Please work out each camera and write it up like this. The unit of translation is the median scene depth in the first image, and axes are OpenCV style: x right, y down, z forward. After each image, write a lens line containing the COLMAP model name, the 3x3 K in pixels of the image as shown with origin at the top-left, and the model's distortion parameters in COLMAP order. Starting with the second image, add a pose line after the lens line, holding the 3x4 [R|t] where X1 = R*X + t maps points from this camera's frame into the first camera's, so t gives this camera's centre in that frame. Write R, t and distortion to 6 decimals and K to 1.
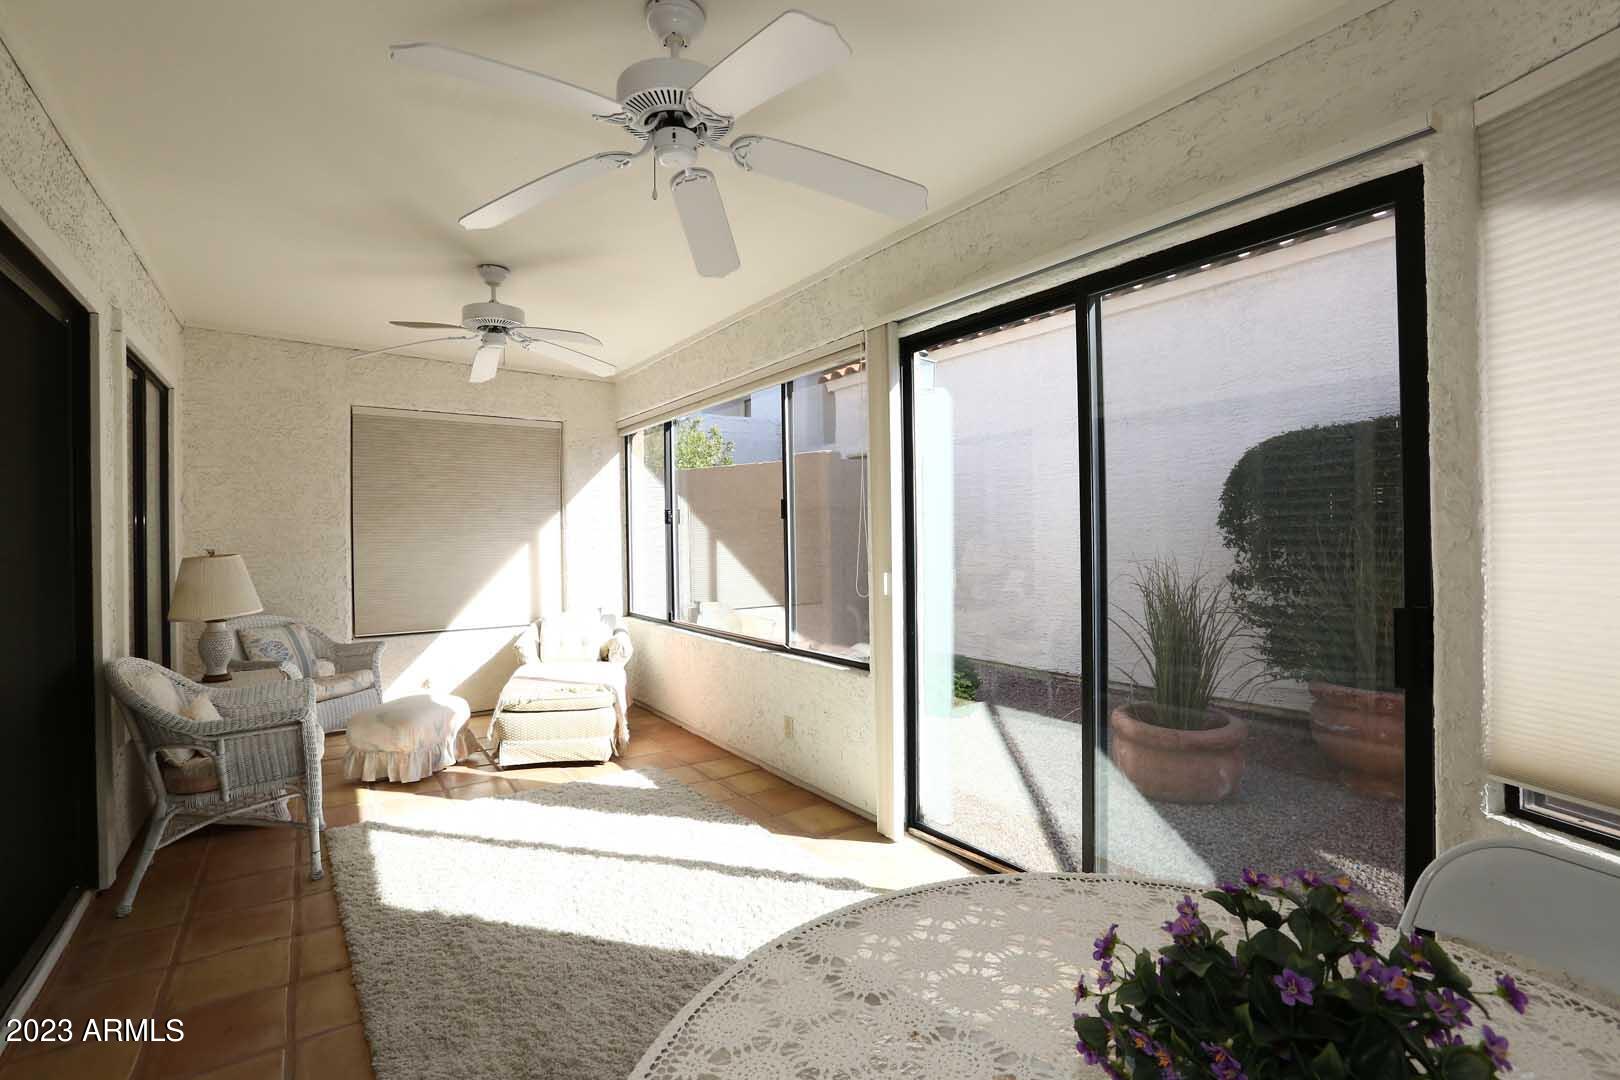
lens RADIAL K [[742.0, 0, 801.9], [0, 742.0, 533.2], [0, 0, 1]] dist [-0.054072, 0.020466]
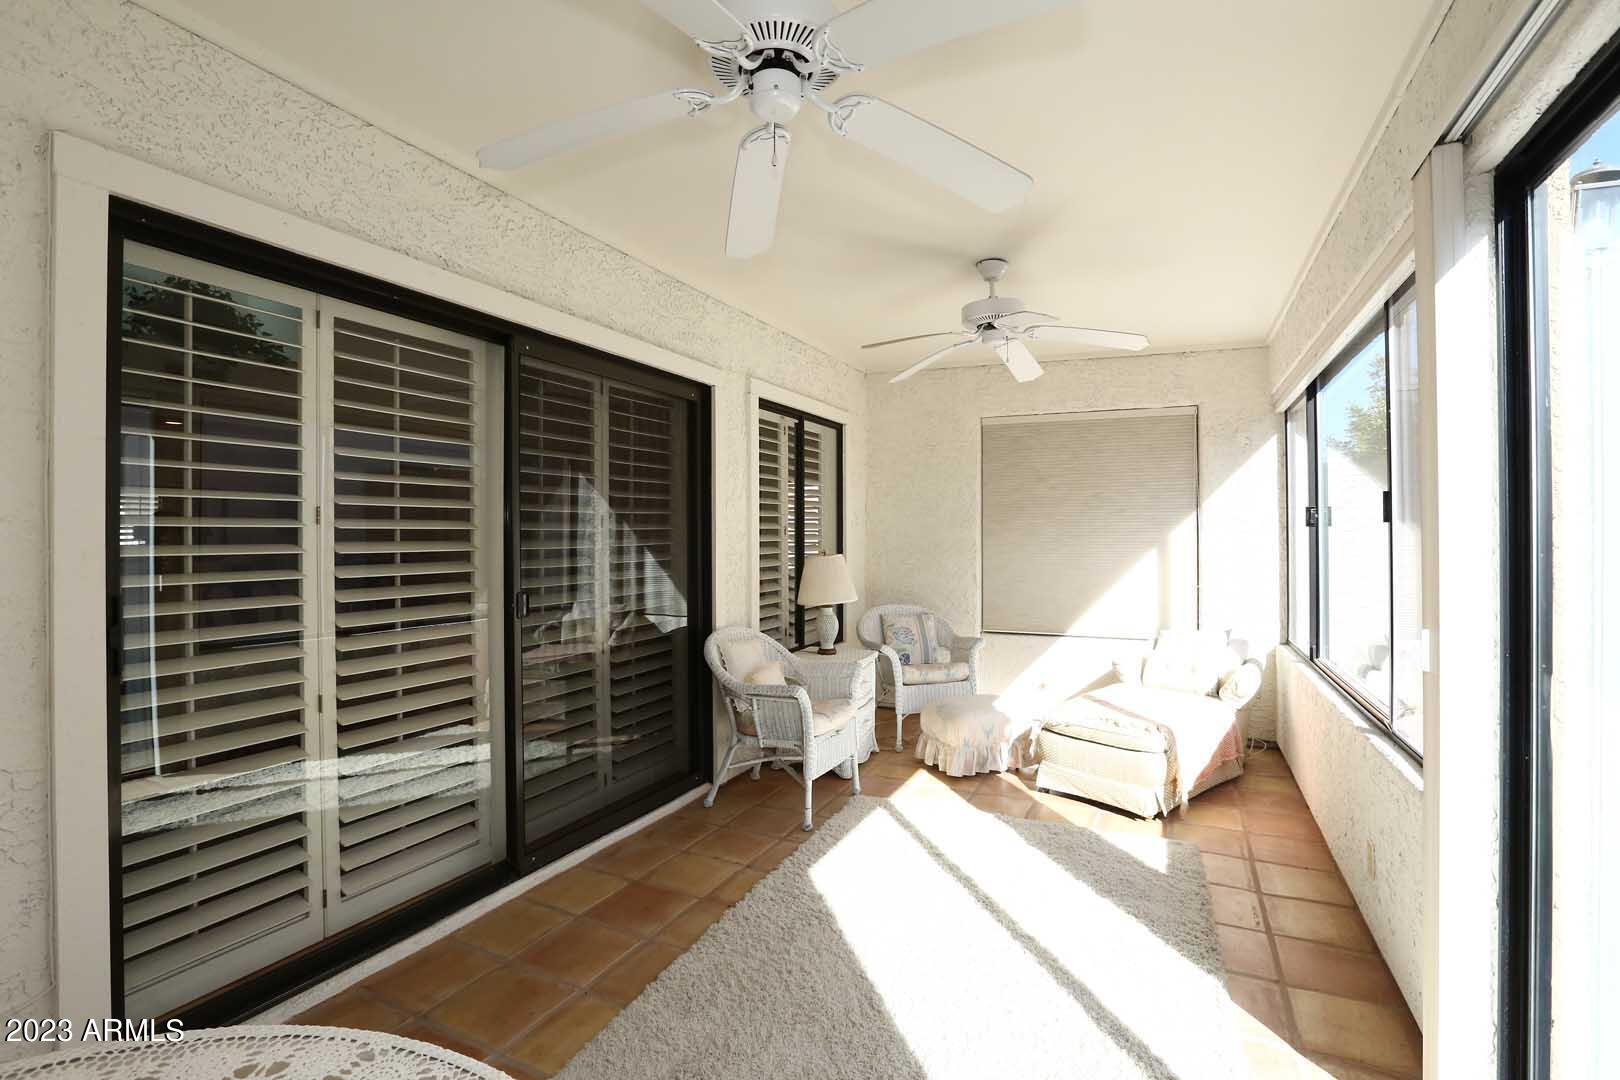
lens RADIAL K [[742.0, 0, 801.9], [0, 742.0, 533.2], [0, 0, 1]] dist [-0.054072, 0.020466]
pose [[0.490643, 0.006537, -0.871336, 0.257610], [-0.000969, 0.999975, 0.006956, -0.013240], [0.871360, -0.002569, 0.490637, 0.273181]]
